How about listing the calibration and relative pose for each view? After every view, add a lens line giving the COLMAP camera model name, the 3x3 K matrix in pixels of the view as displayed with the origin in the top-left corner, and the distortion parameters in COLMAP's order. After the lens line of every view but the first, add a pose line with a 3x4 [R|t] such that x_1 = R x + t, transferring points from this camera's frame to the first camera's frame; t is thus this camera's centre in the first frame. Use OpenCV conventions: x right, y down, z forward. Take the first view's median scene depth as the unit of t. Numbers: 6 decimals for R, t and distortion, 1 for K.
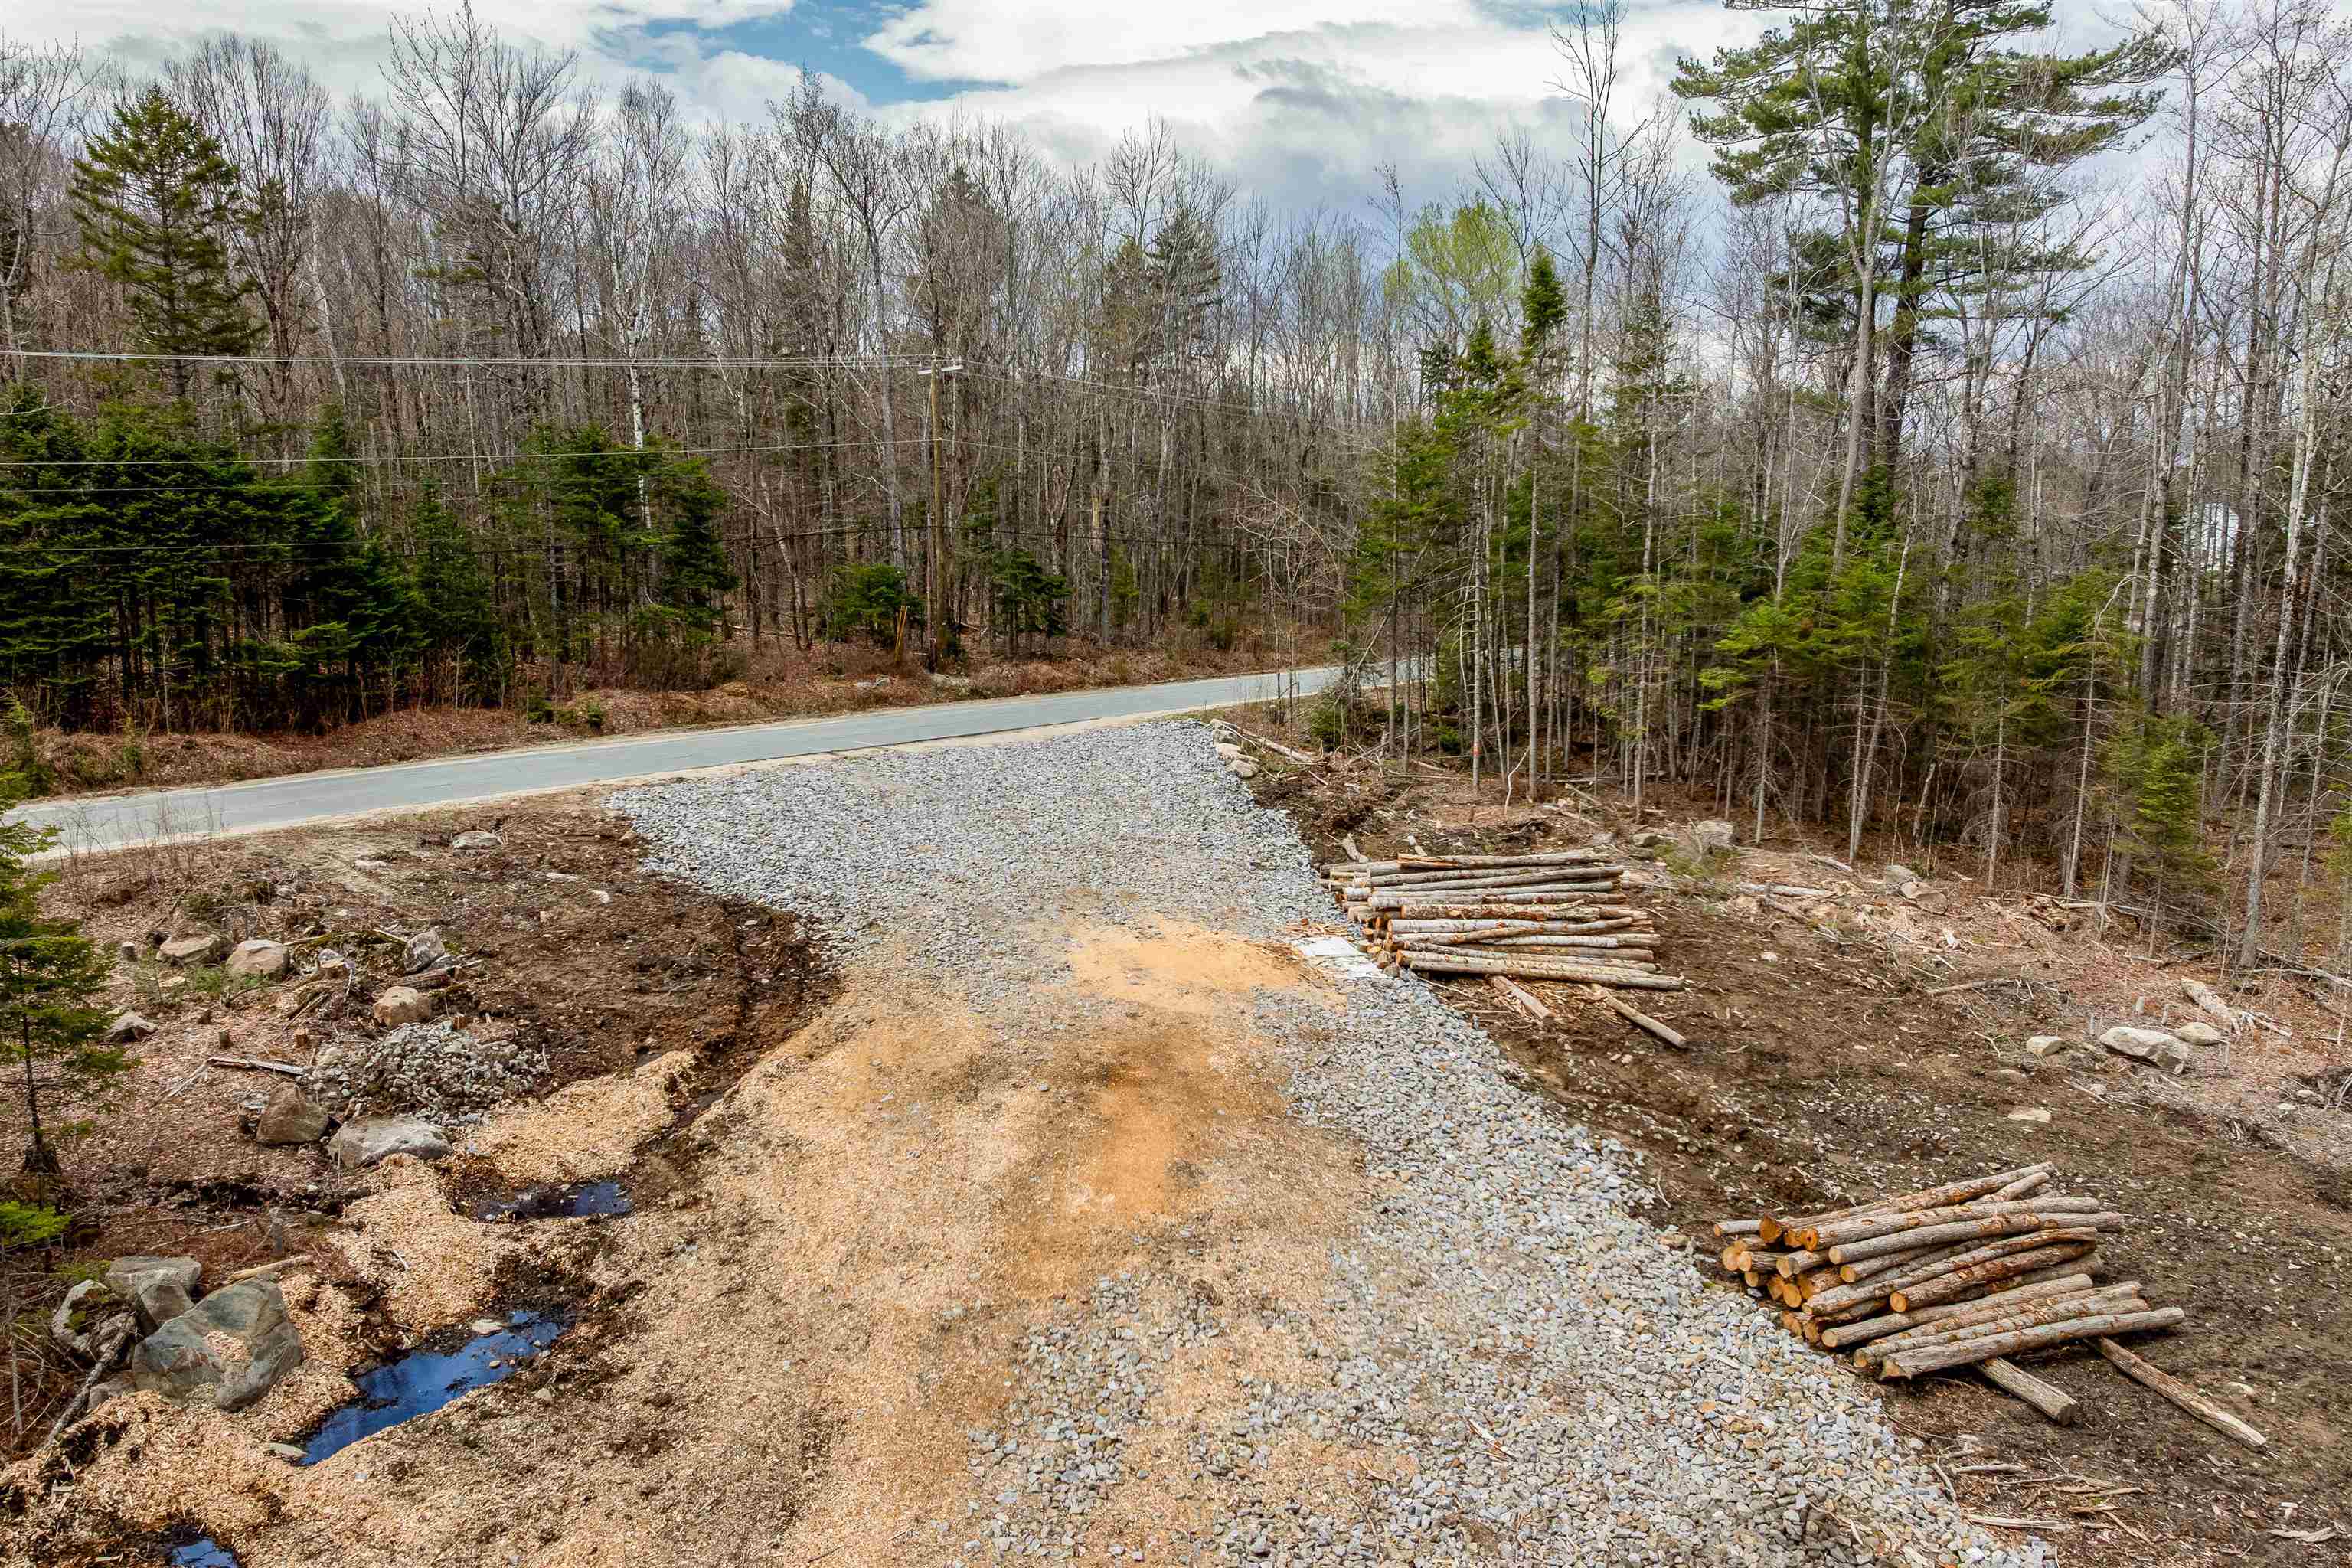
lens RADIAL K [[1786.5, 0, 1176.0], [0, 1786.5, 784.0], [0, 0, 1]] dist [-0.010629, 0.005971]
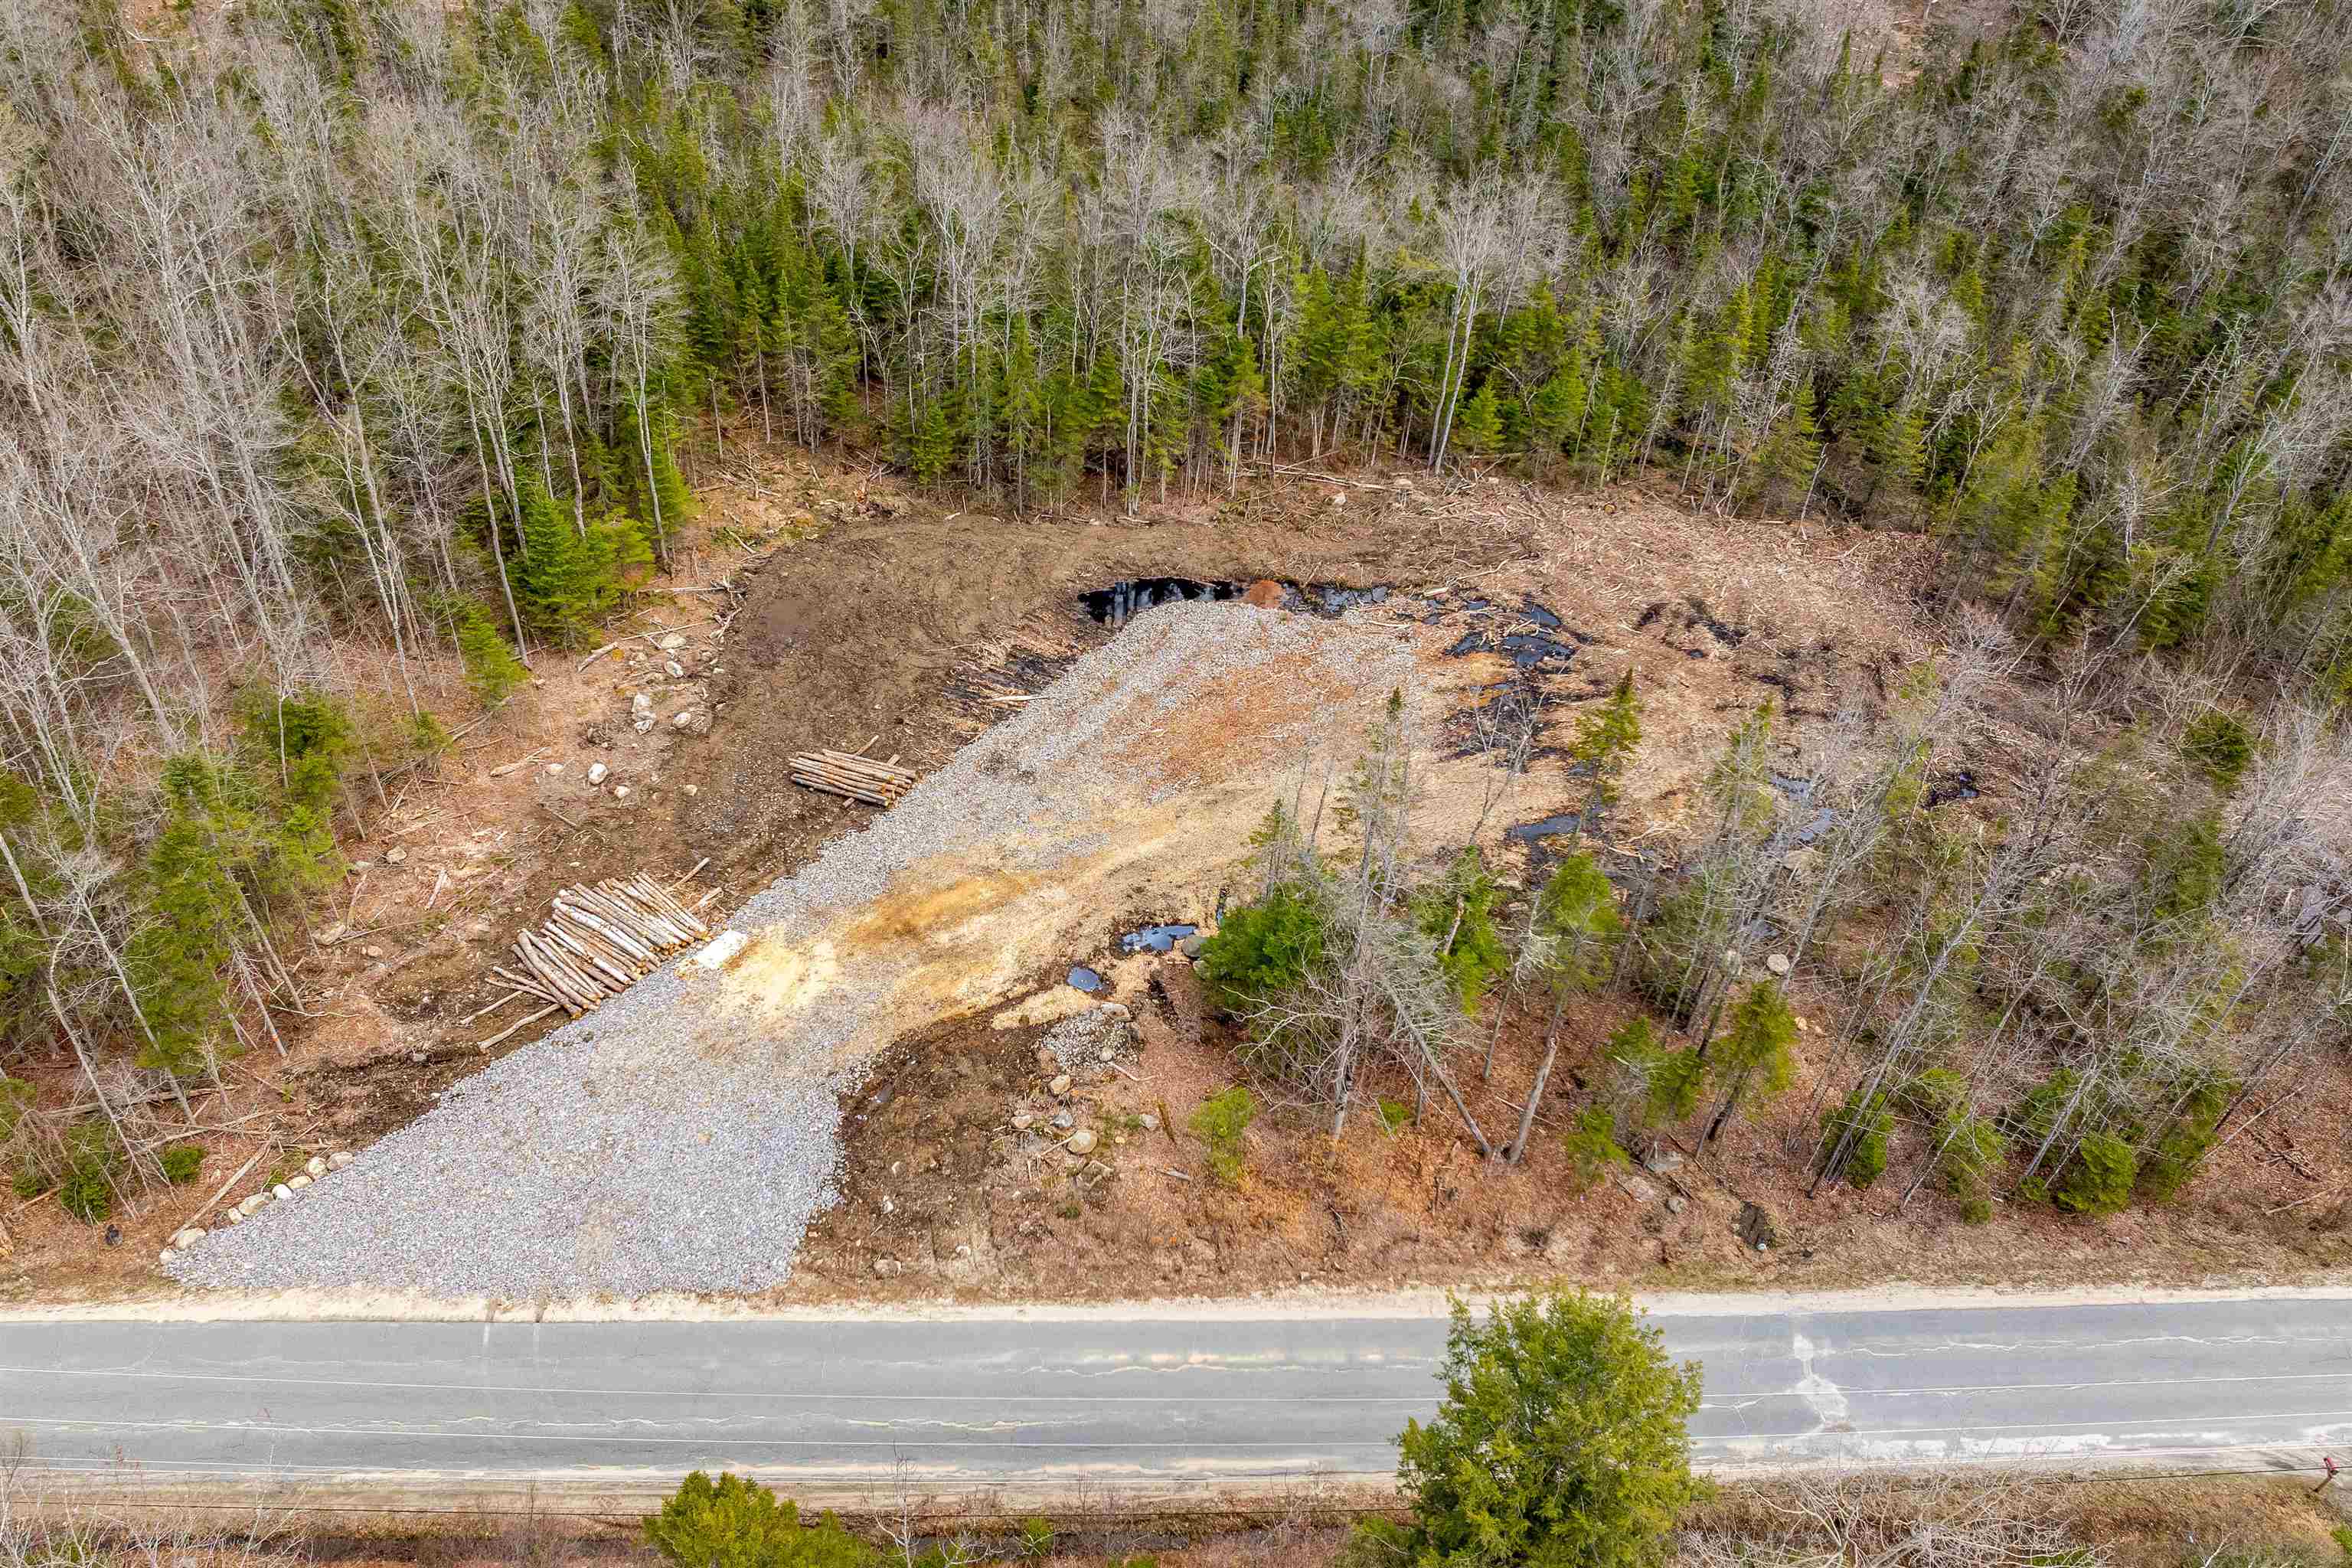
lens RADIAL K [[1786.5, 0, 1176.0], [0, 1786.5, 784.0], [0, 0, 1]] dist [-0.010629, 0.005971]
pose [[-0.687103, -0.509994, 0.517489, -1.845702], [0.040074, 0.684560, 0.727854, -2.247842], [-0.725454, 0.520849, -0.449926, 2.025283]]
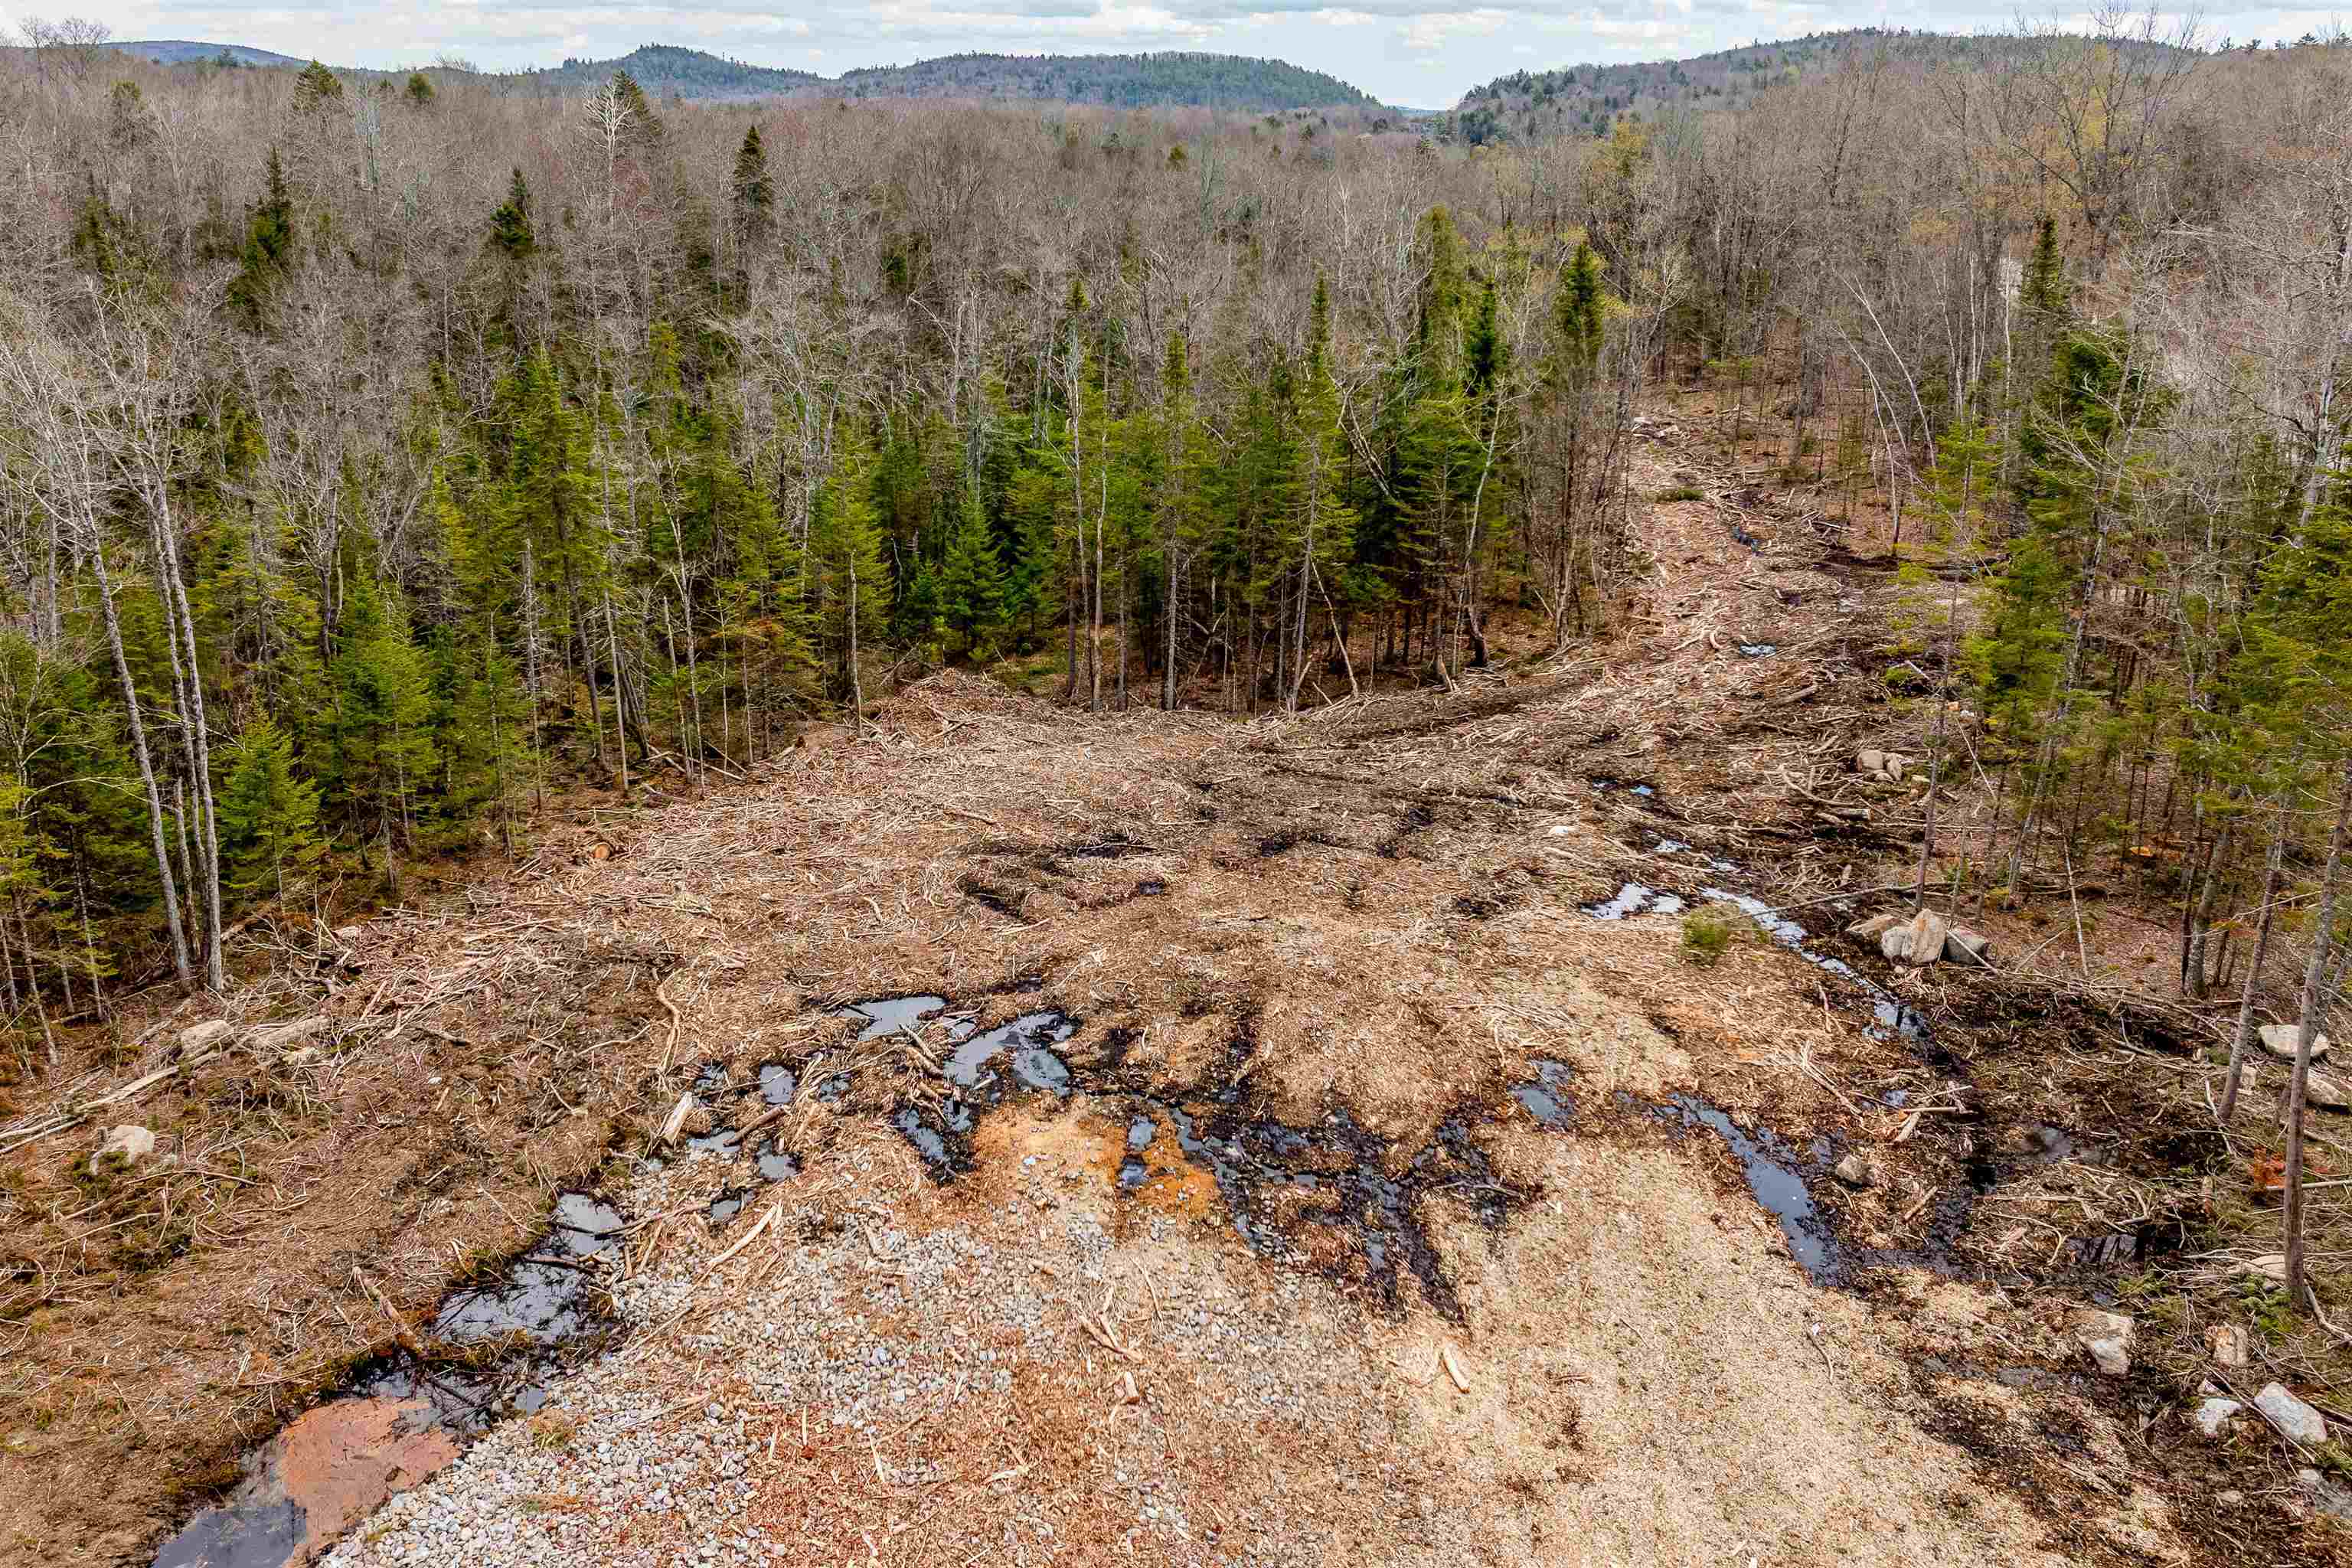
lens RADIAL K [[1786.5, 0, 1176.0], [0, 1786.5, 784.0], [0, 0, 1]] dist [-0.010629, 0.005971]
pose [[-0.921273, 0.123598, -0.368753, 0.290858], [-0.075637, 0.873113, 0.481614, -0.457373], [0.381490, 0.471589, -0.795028, 0.662051]]
